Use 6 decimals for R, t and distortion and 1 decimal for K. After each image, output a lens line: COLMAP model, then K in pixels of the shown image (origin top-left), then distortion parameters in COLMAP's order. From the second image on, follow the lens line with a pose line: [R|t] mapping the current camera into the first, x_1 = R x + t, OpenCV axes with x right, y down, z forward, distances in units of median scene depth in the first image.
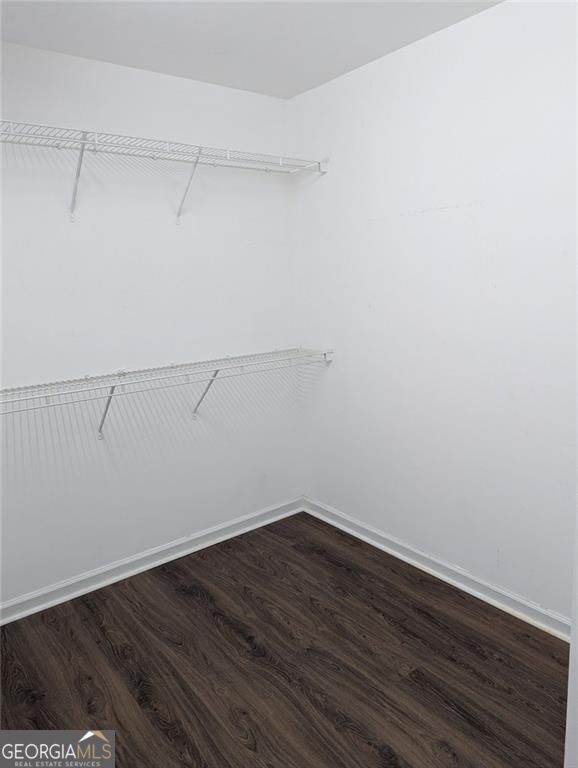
lens RADIAL K [[538.1, 0, 290.2], [0, 538.1, 381.0], [0, 0, 1]] dist [0.044437, -0.040876]
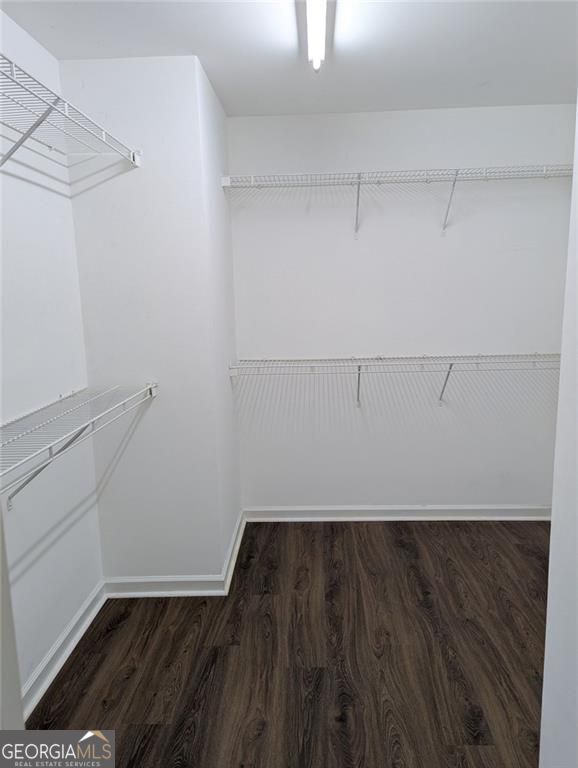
lens RADIAL K [[538.1, 0, 295.2], [0, 538.1, 384.1], [0, 0, 1]] dist [0.044437, -0.040876]
pose [[0.758698, 0.135612, -0.637170, 0.392789], [-0.129812, 0.989949, 0.056125, 0.001780], [0.638377, 0.040130, 0.768677, -0.093328]]
